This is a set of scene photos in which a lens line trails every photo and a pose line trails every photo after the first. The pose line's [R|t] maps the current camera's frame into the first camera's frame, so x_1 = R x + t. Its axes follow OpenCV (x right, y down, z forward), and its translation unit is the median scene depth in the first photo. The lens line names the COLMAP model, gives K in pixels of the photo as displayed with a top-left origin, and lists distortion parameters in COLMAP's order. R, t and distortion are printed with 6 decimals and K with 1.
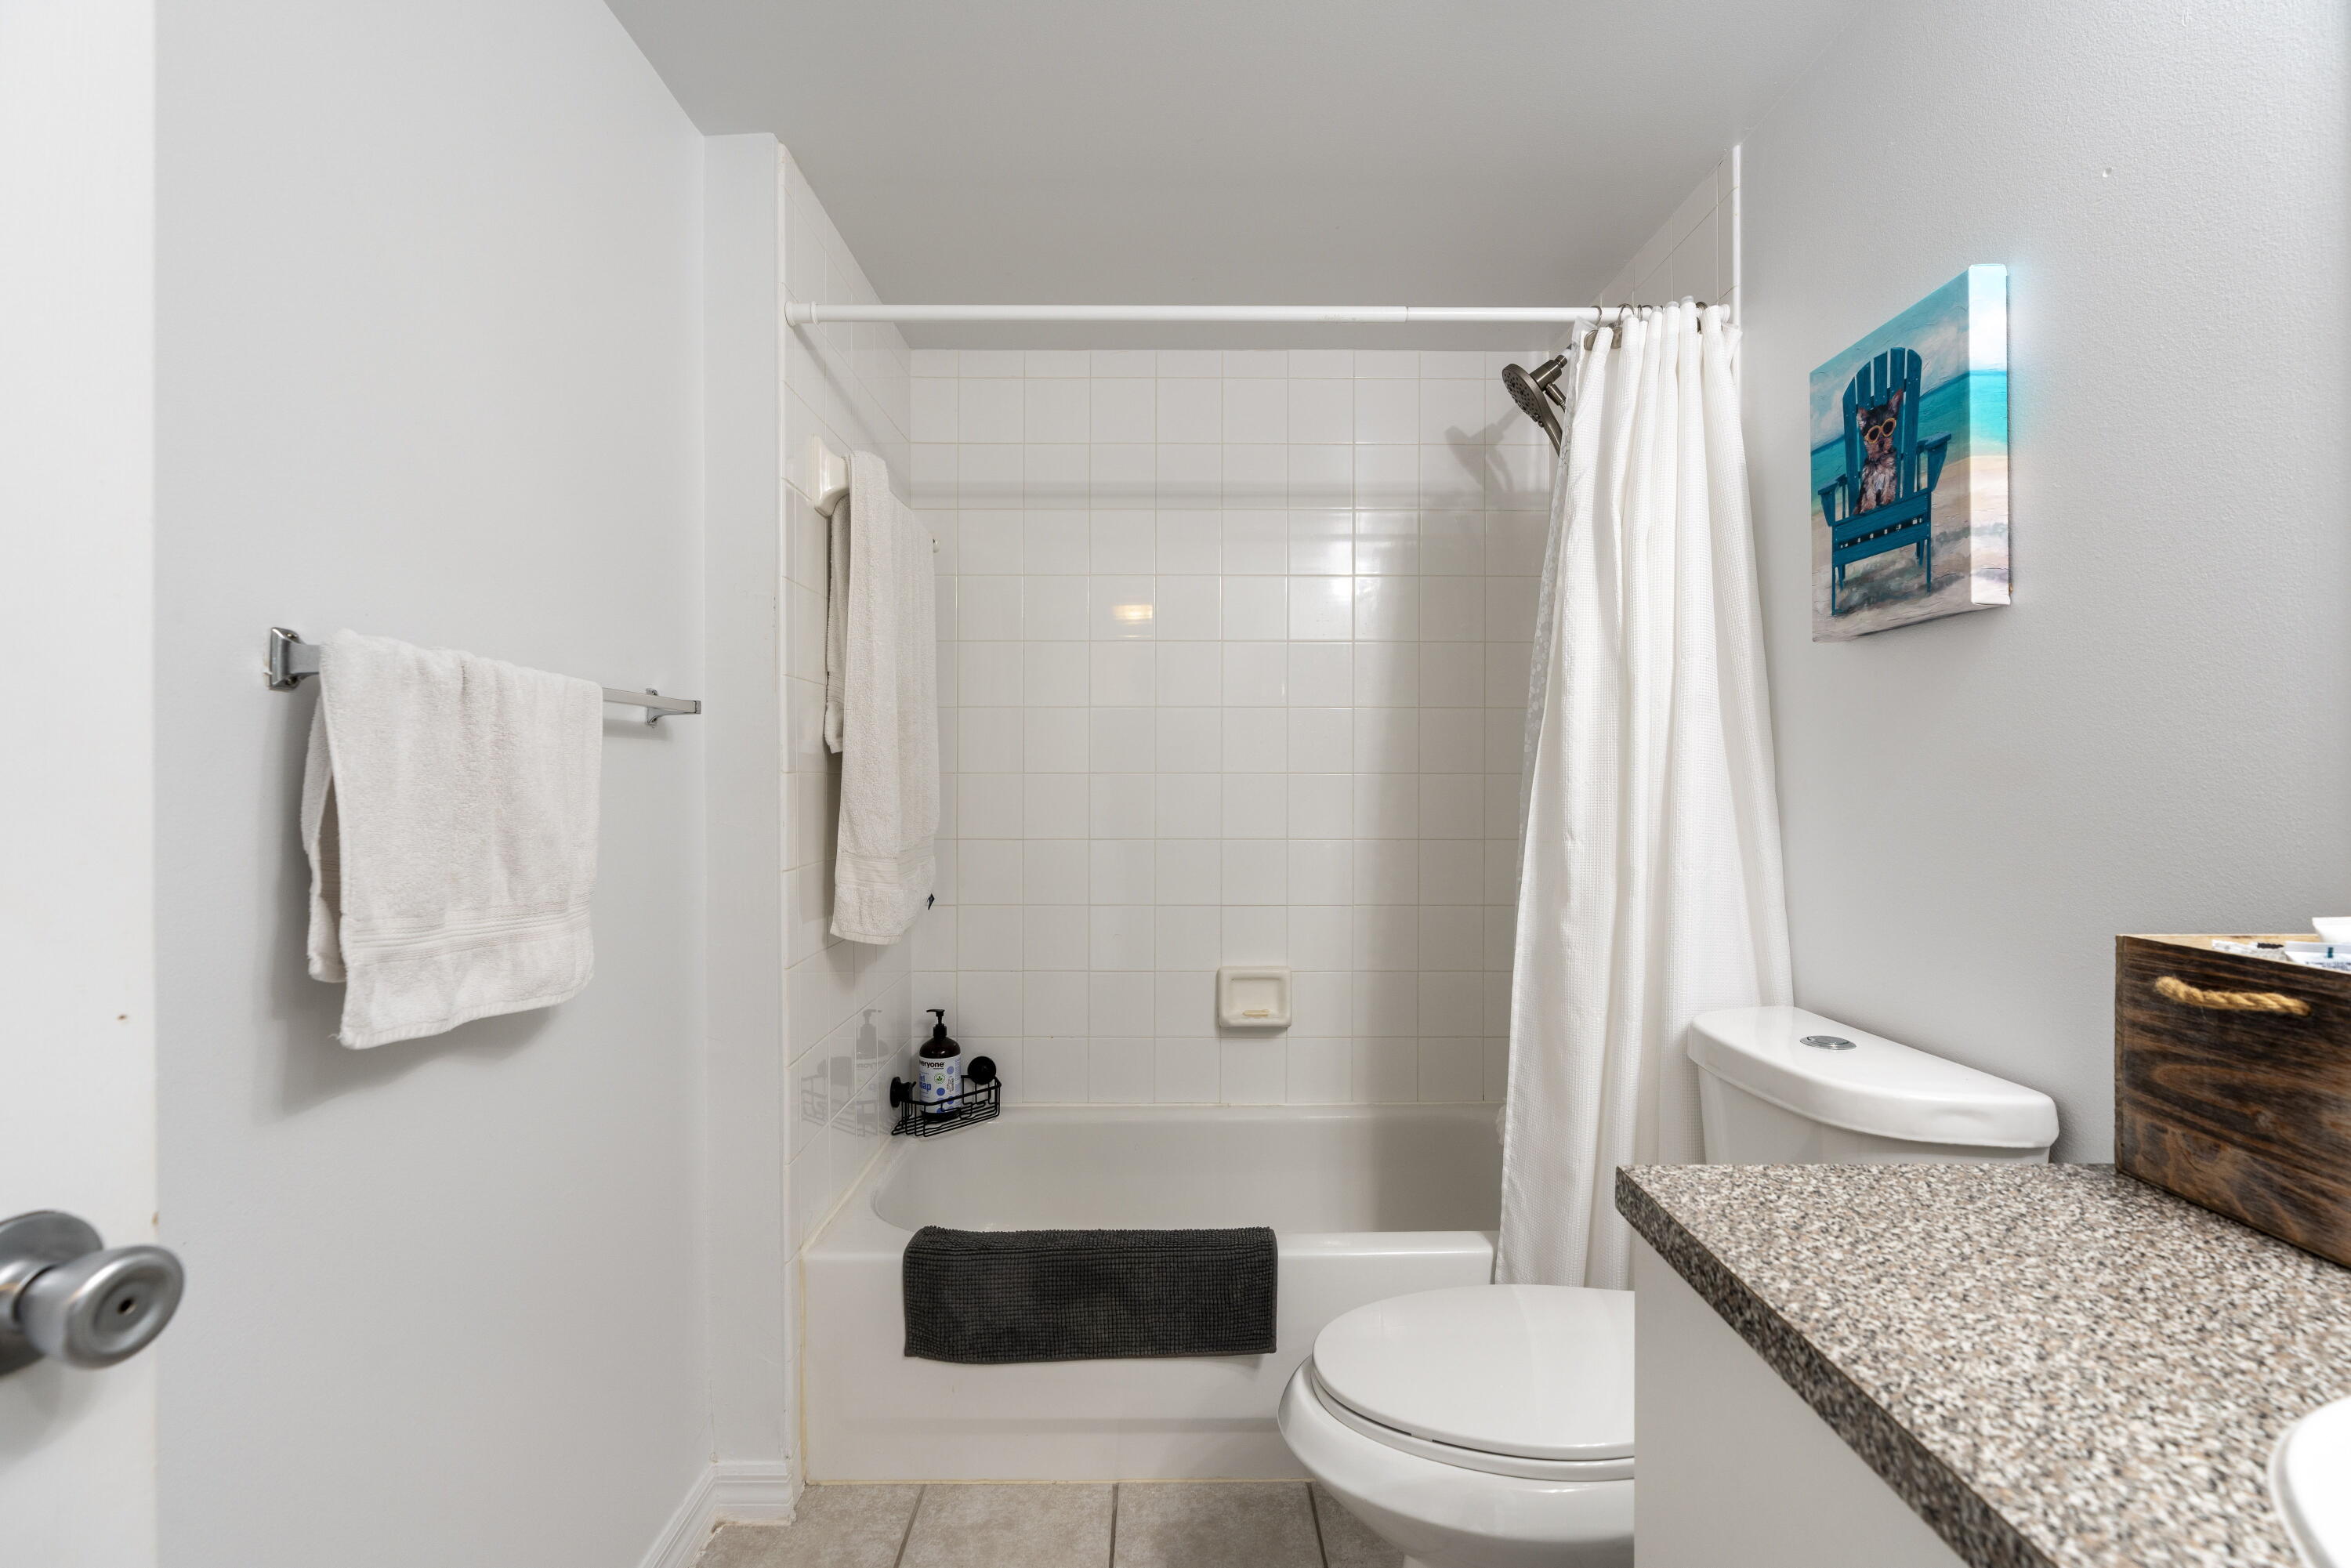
lens RADIAL K [[1053.8, 0, 1168.0], [0, 1053.8, 781.1], [0, 0, 1]] dist [-0.018151, 0.007109]
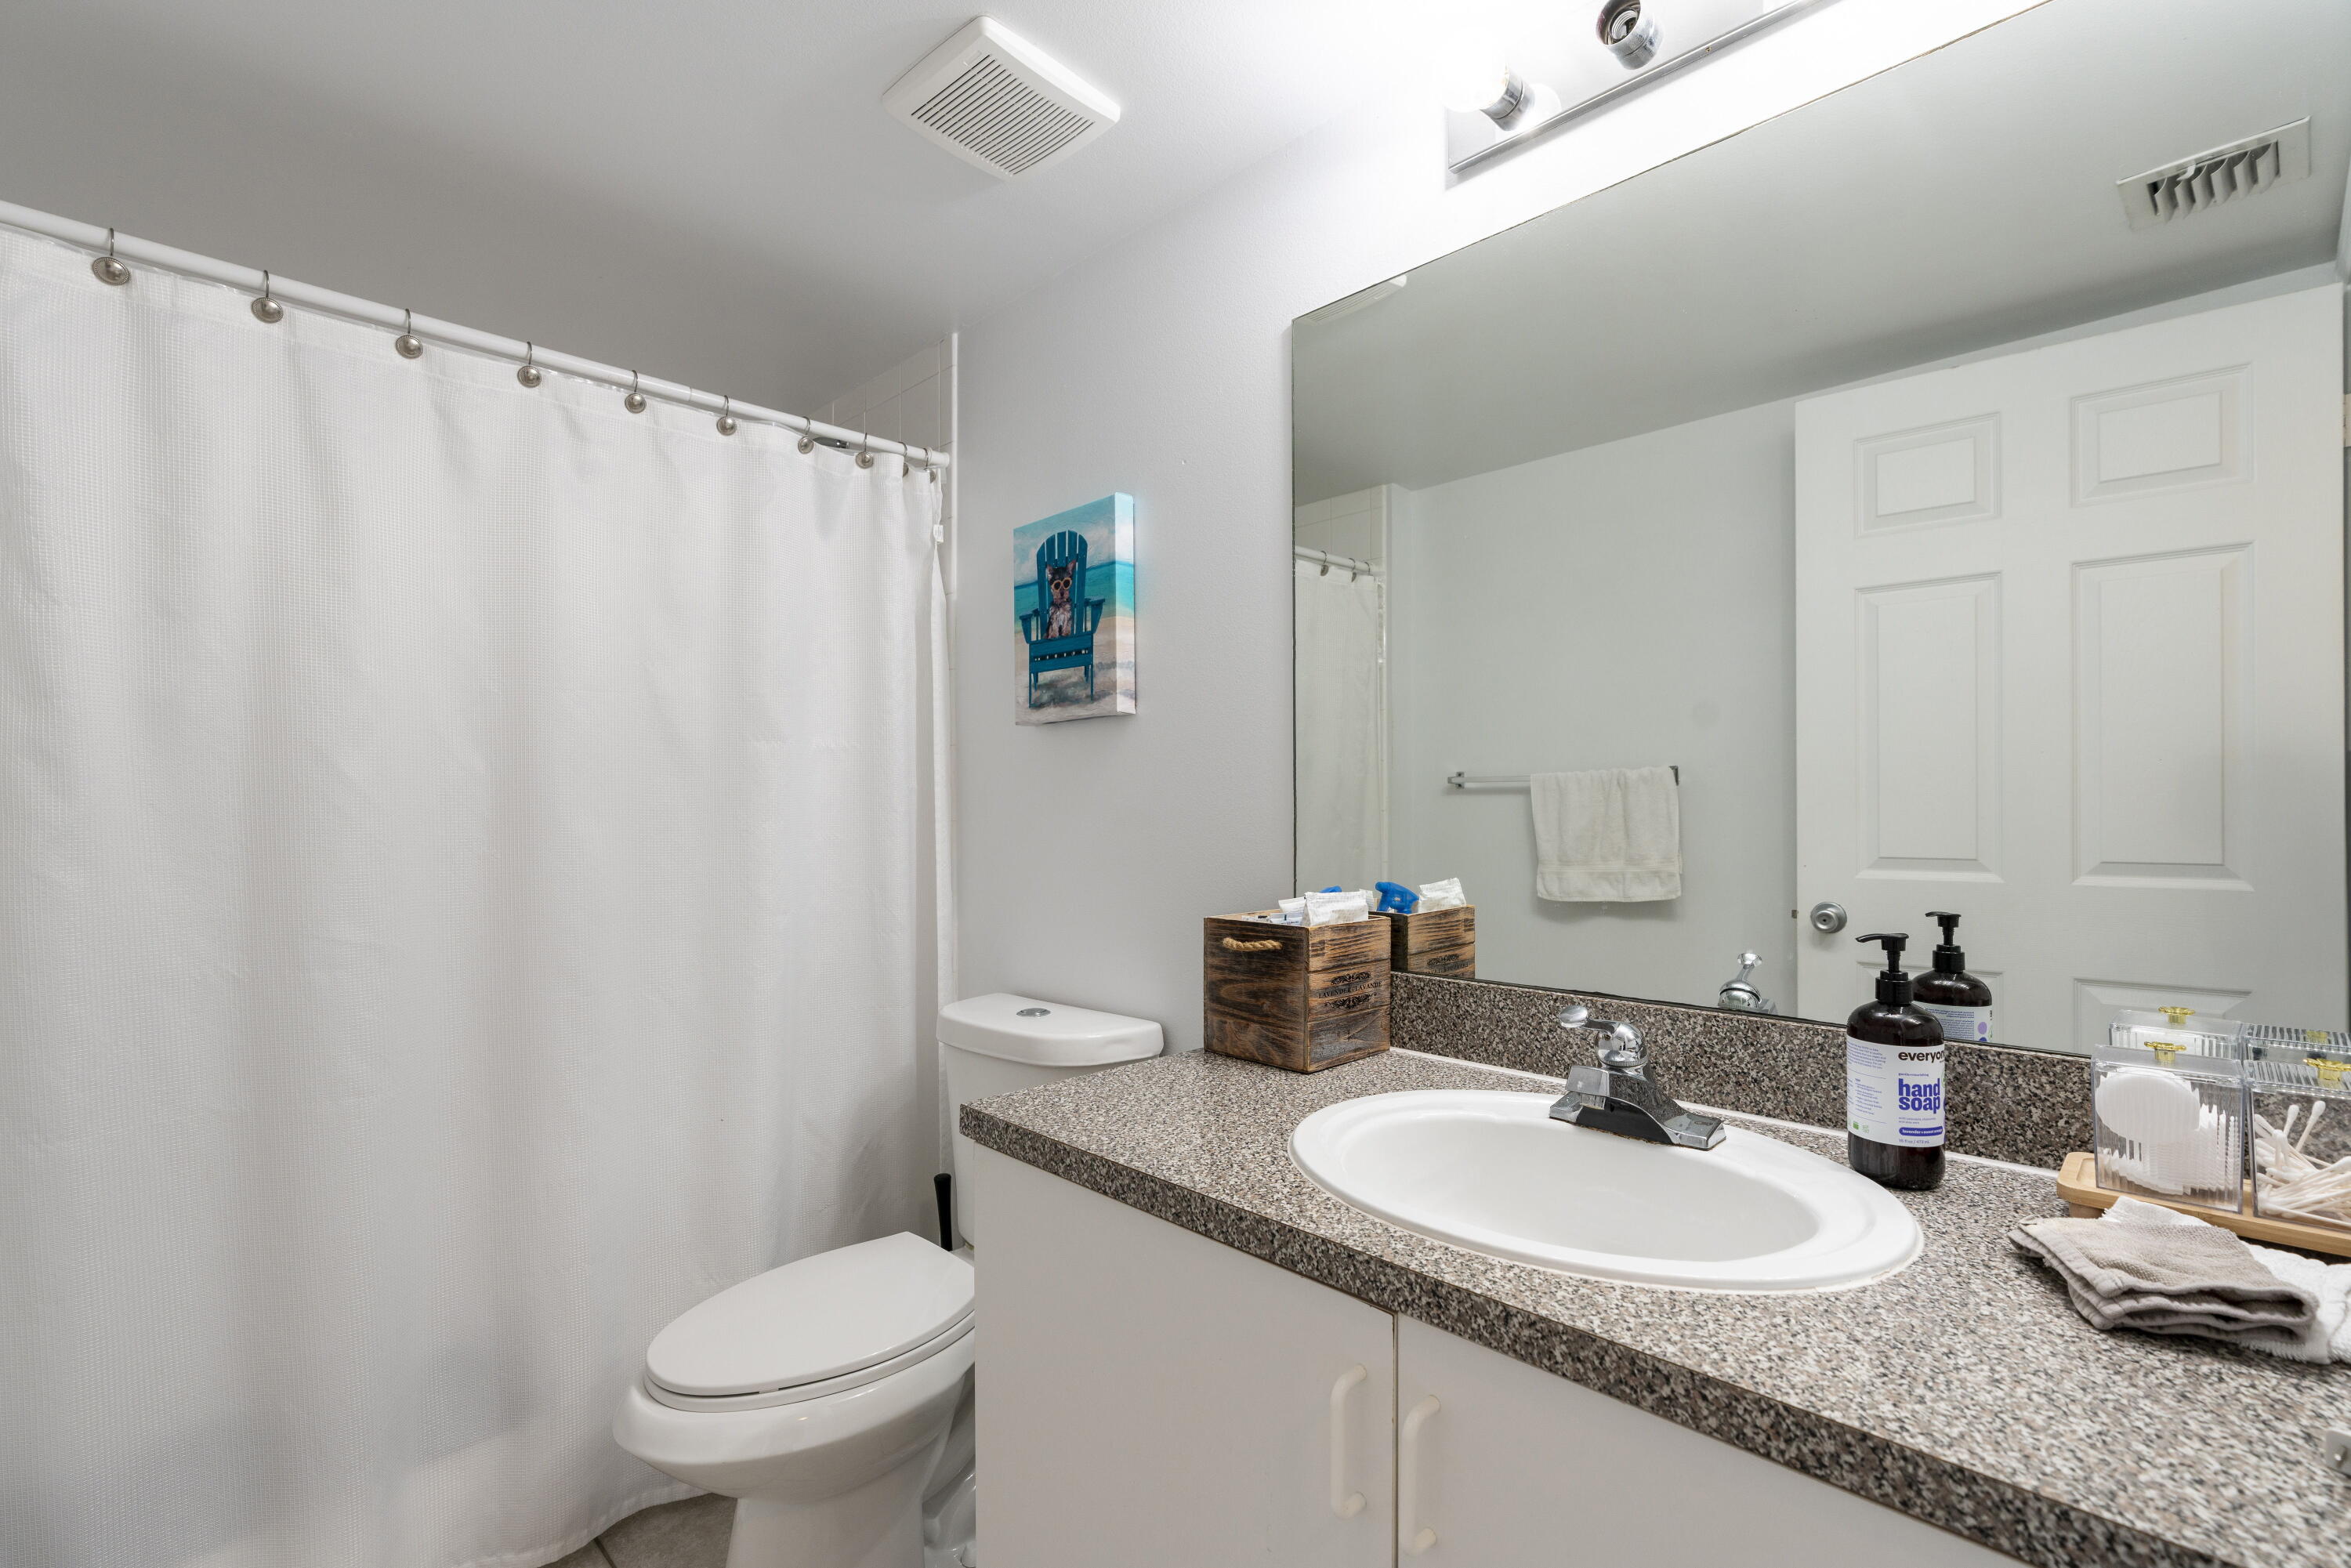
lens RADIAL K [[1056.4, 0, 1167.3], [0, 1056.4, 813.4], [0, 0, 1]] dist [-0.019251, 0.000102]
pose [[0.713496, -0.004169, 0.700647, -0.265335], [0.005452, 0.999985, 0.000398, -0.020121], [-0.700638, 0.003536, 0.713508, -0.159632]]
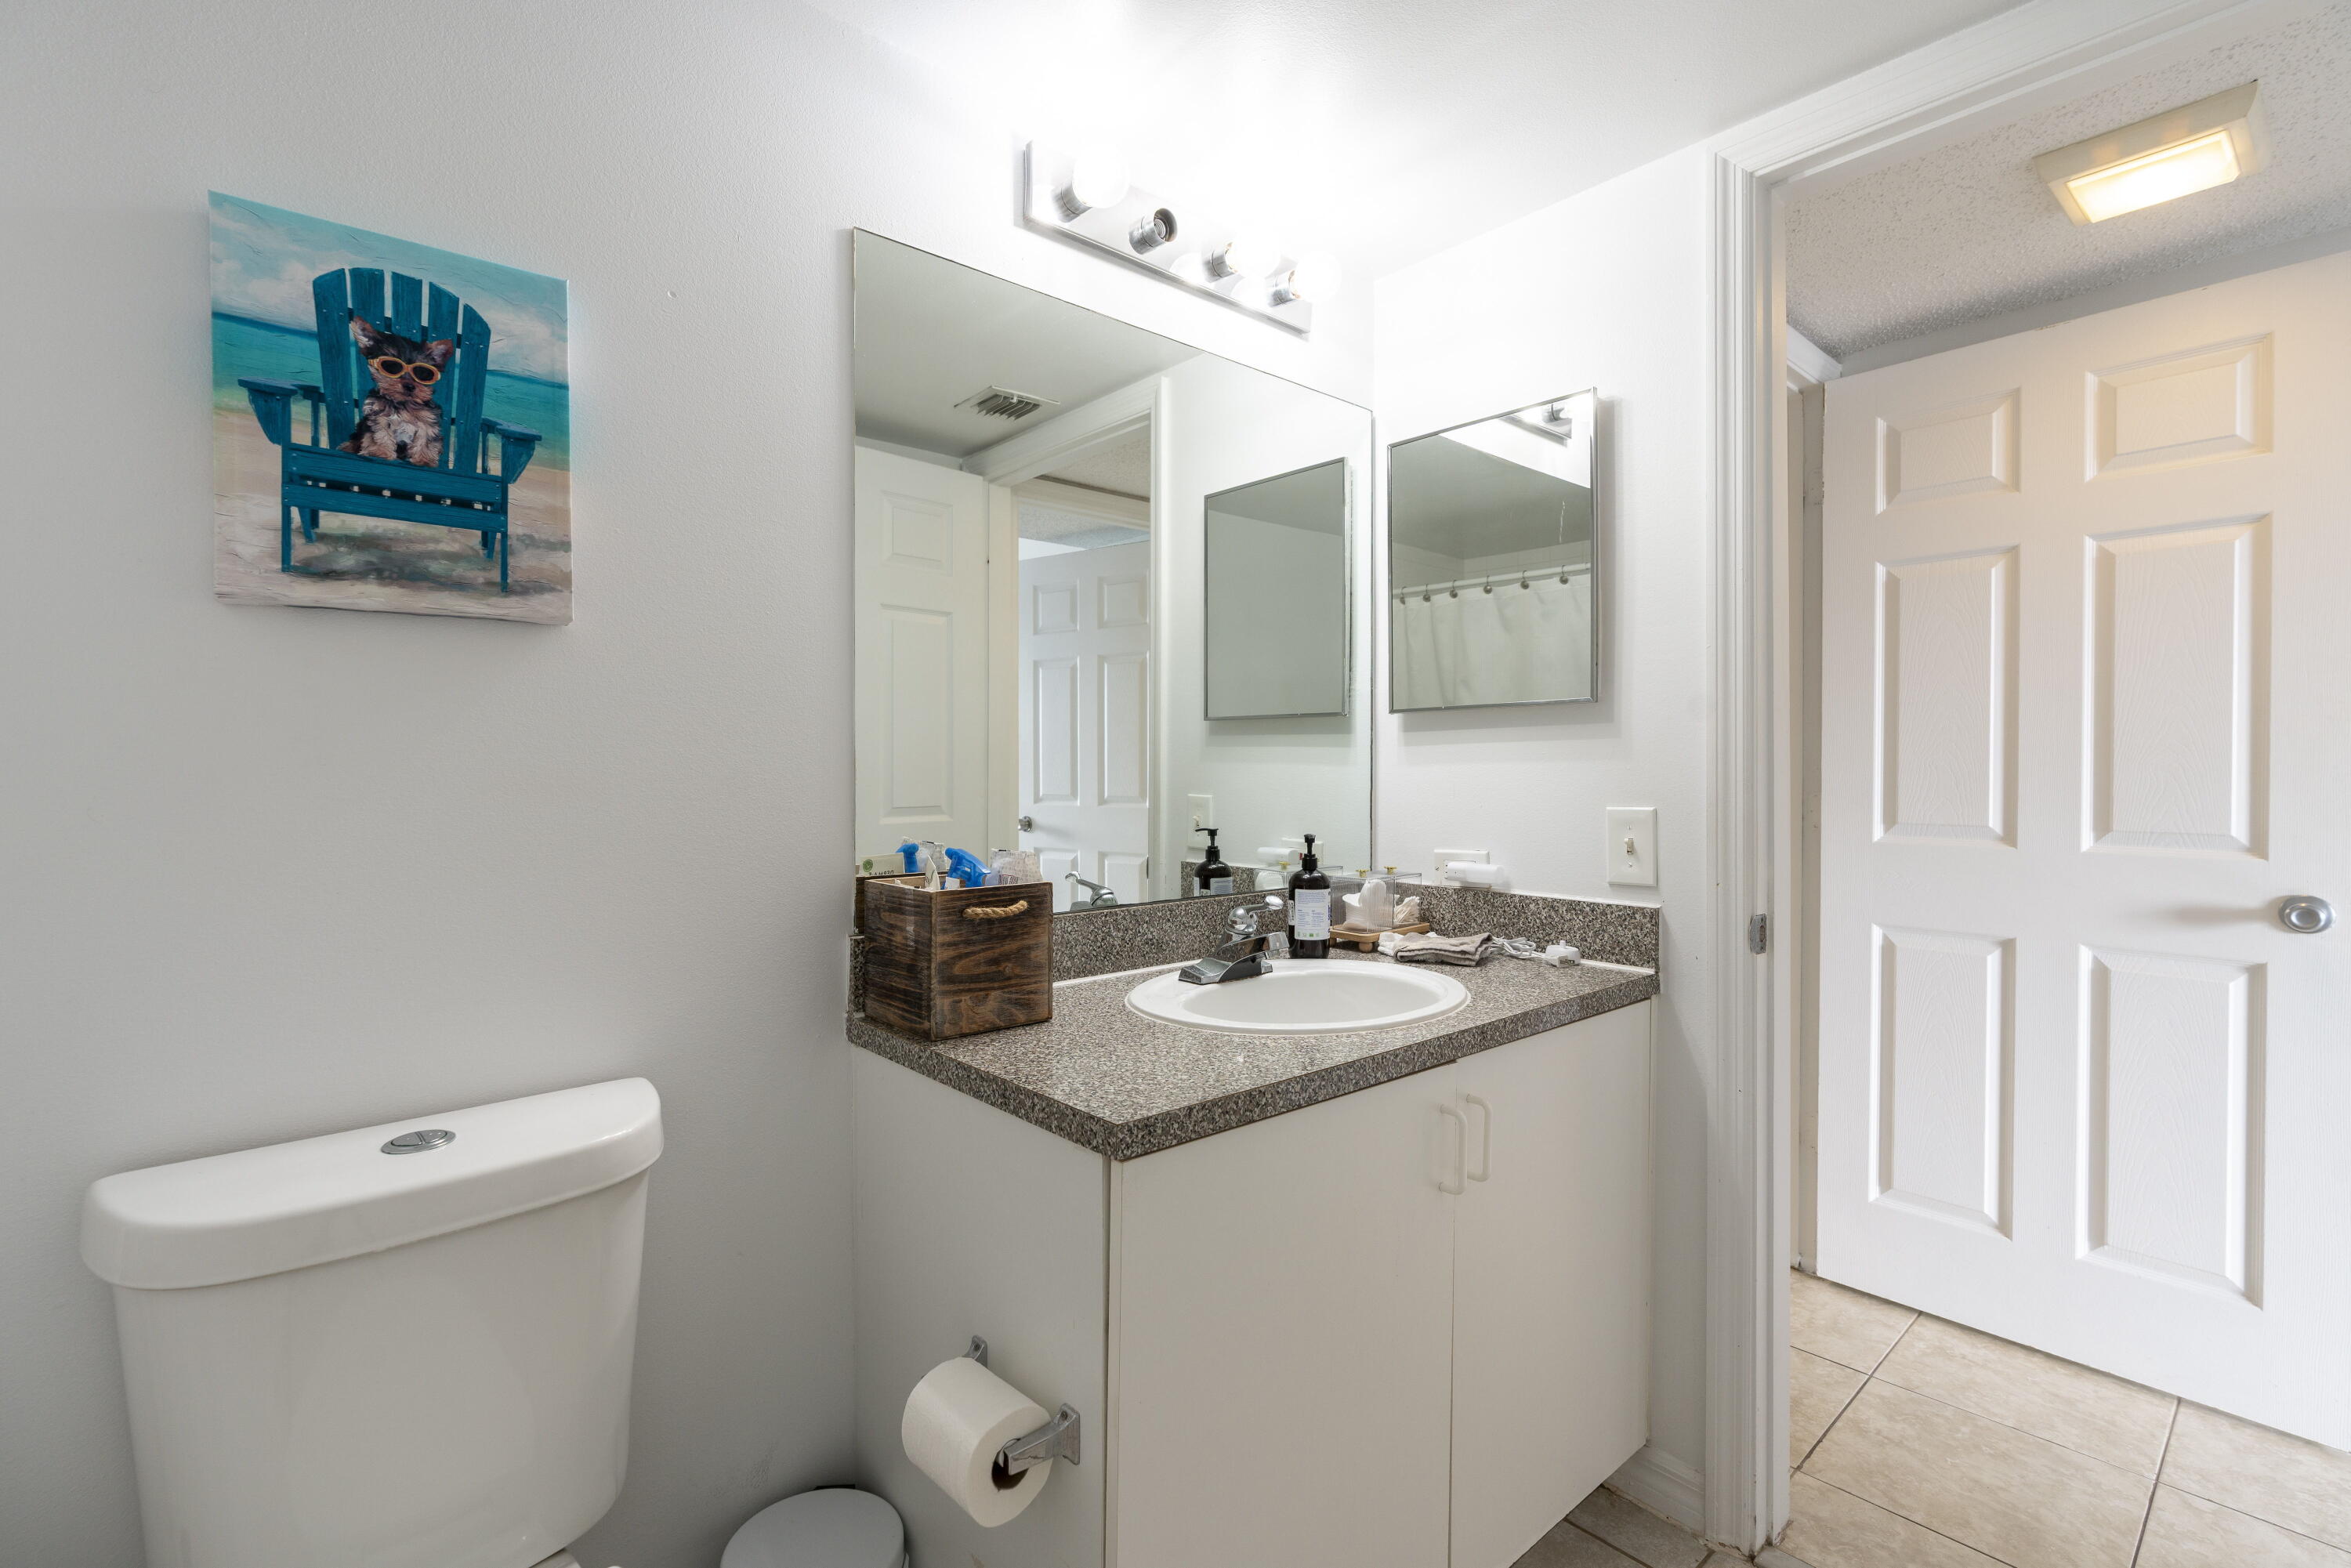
lens RADIAL K [[1053.8, 0, 1168.0], [0, 1053.8, 781.1], [0, 0, 1]] dist [-0.018151, 0.007109]
pose [[-0.661247, -0.005733, 0.750147, -0.351707], [0.005958, 0.999899, 0.012894, -0.026059], [-0.750145, 0.012995, -0.661146, 1.219078]]
